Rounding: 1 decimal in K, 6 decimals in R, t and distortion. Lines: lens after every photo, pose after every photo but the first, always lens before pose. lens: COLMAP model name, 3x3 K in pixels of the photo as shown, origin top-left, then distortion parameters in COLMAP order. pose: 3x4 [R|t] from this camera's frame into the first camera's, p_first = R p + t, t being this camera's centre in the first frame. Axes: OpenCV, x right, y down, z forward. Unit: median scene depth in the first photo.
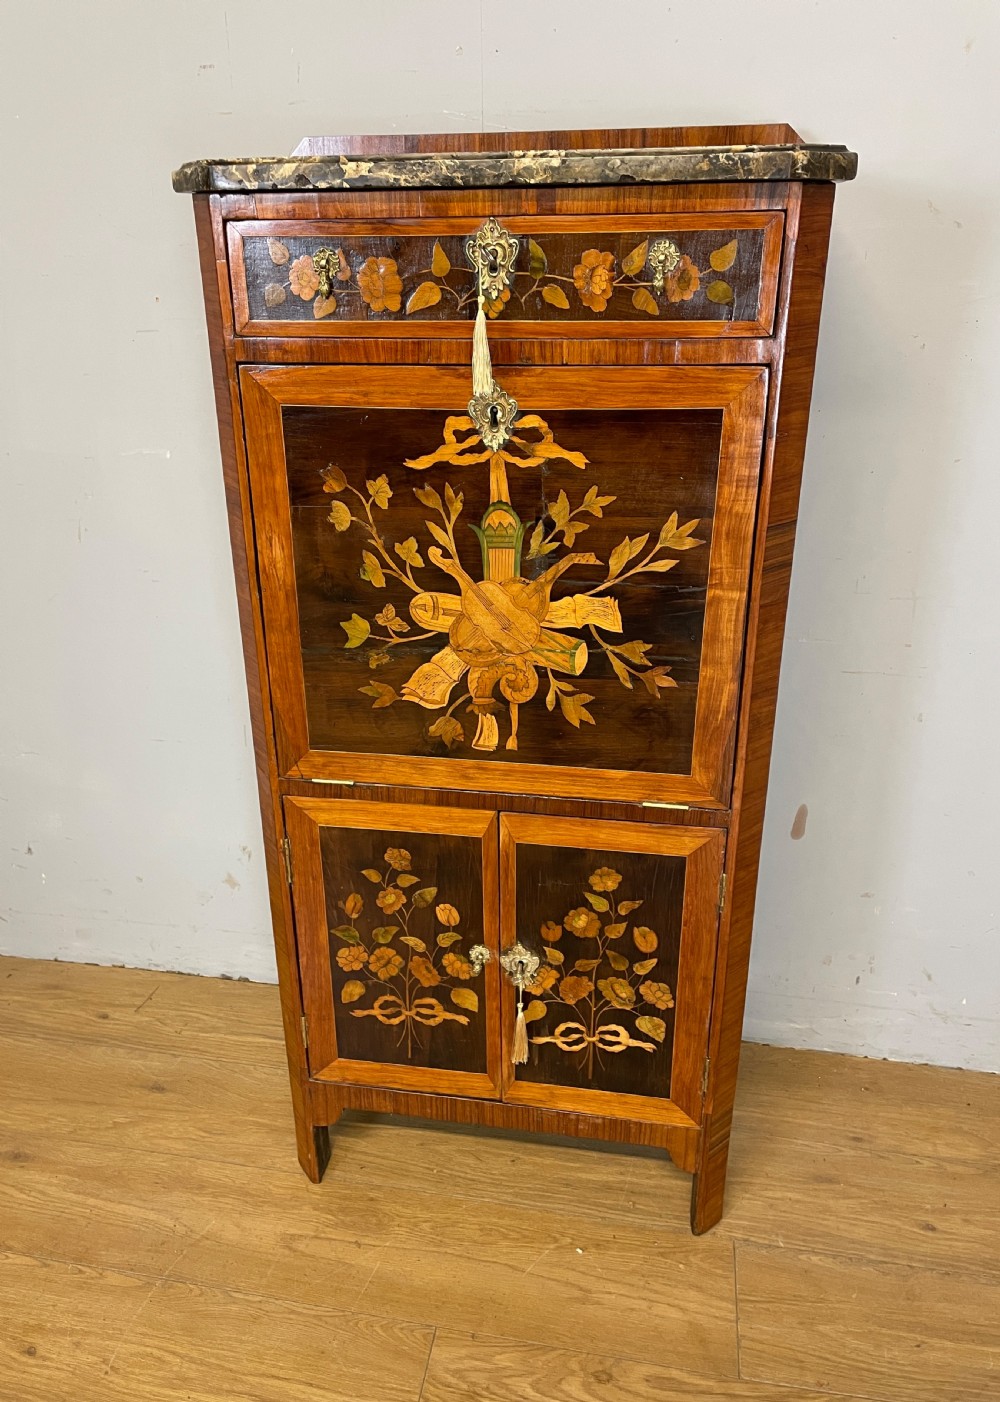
lens RADIAL K [[1070.0, 0, 475.9], [0, 1070.0, 690.3], [0, 0, 1]] dist [0.088832, -0.119260]
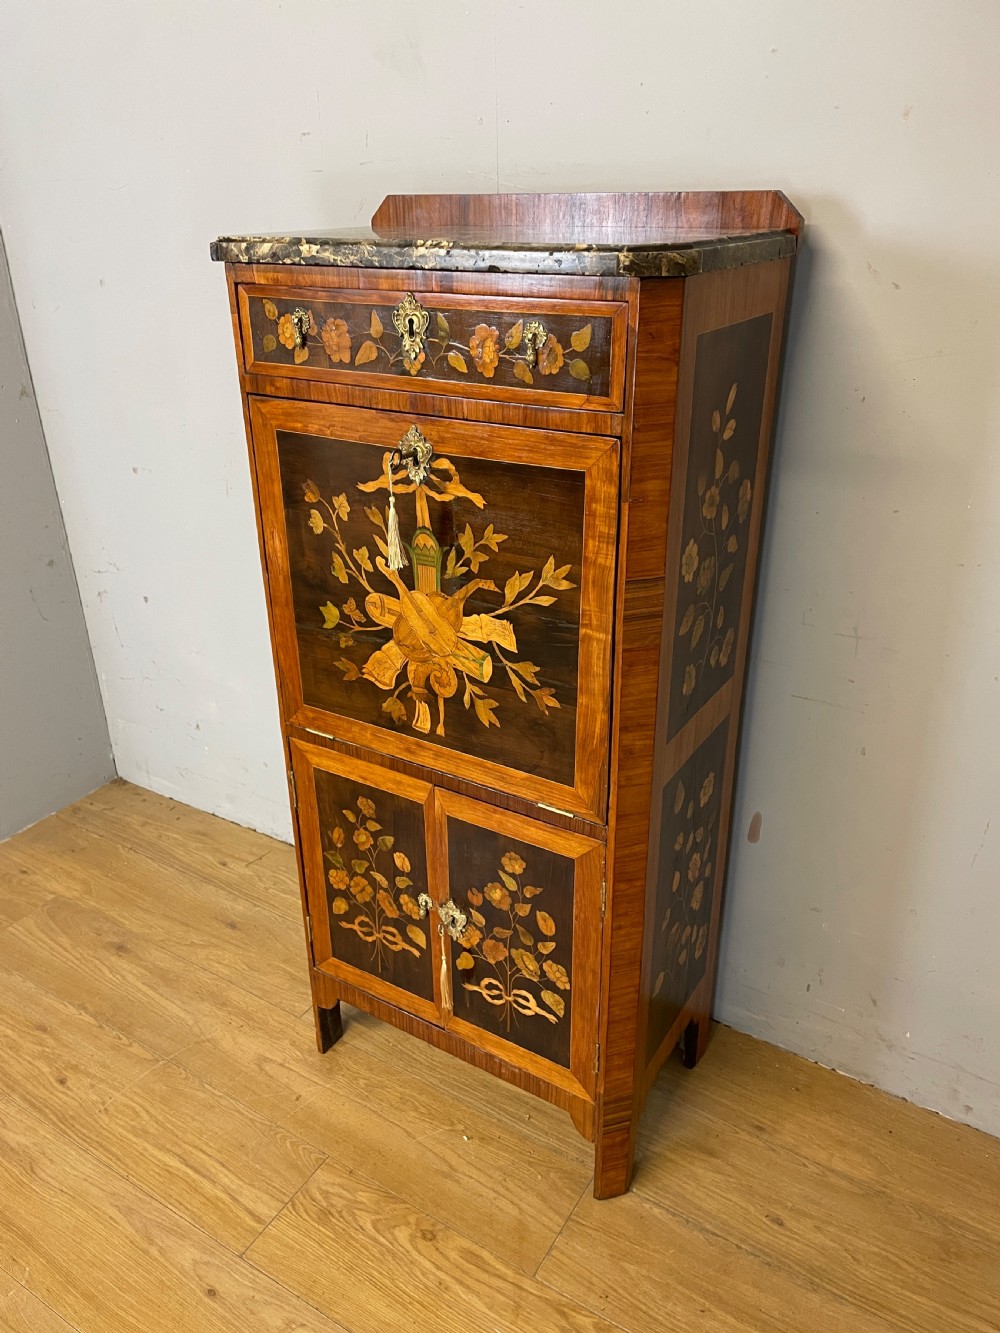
lens RADIAL K [[1017.7, 0, 491.4], [0, 1017.7, 664.1], [0, 0, 1]] dist [0.090753, -0.122362]
pose [[0.923516, 0.163205, -0.347104, 0.450520], [-0.151613, 0.986587, 0.060498, -0.095253], [0.352322, -0.003245, 0.935873, -0.017900]]
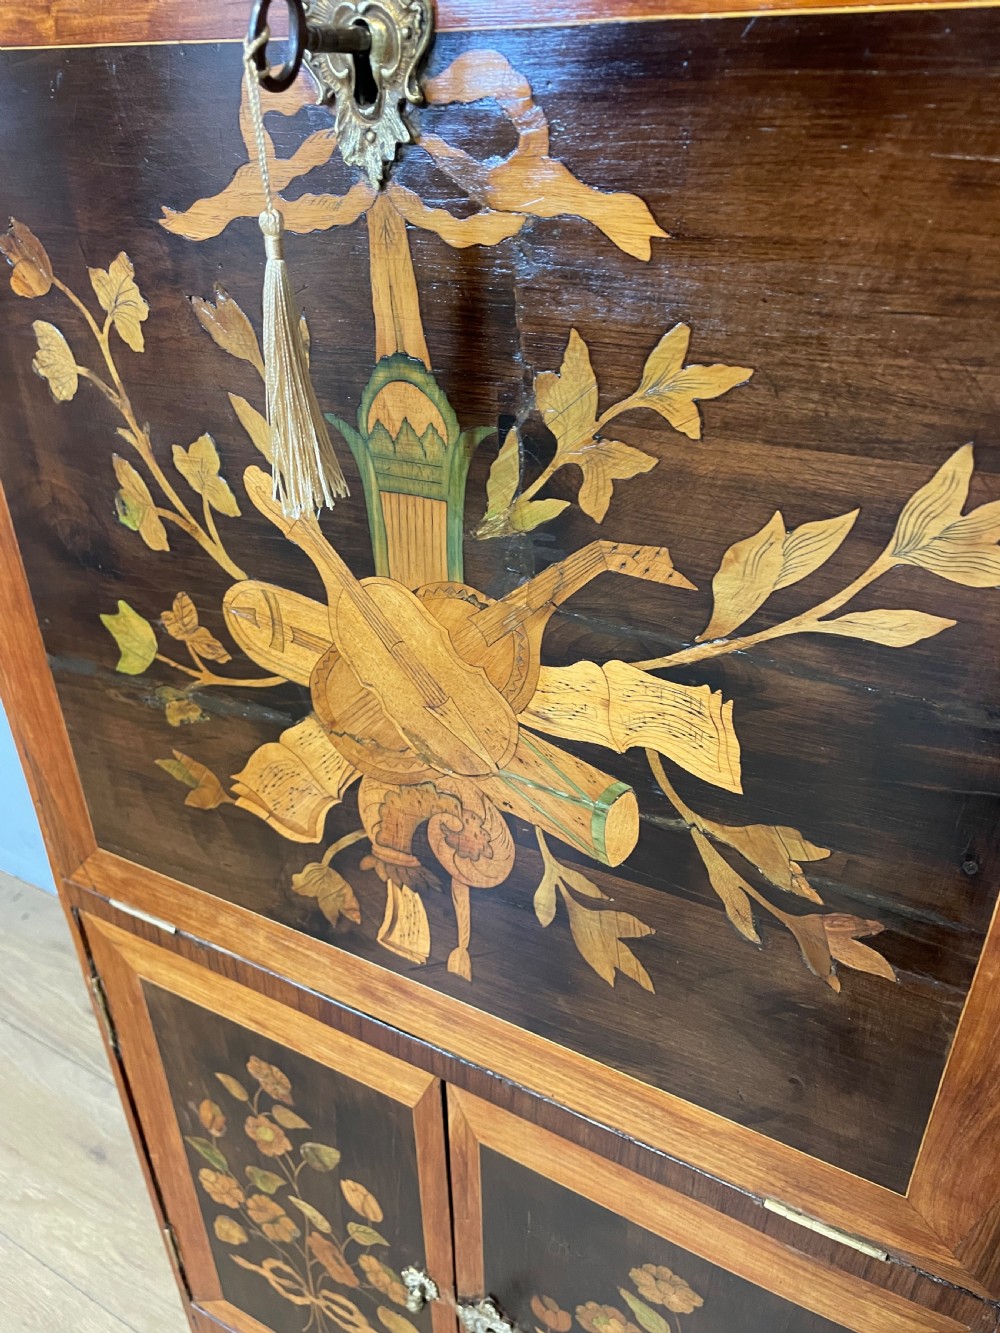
lens RADIAL K [[1017.7, 0, 492.6], [0, 1017.7, 650.5], [0, 0, 1]] dist [0.090753, -0.122362]
pose [[0.944517, 0.160159, -0.286768, 0.136456], [-0.127580, 0.983401, 0.129019, -0.117821], [0.302672, -0.085275, 0.949272, 0.631451]]
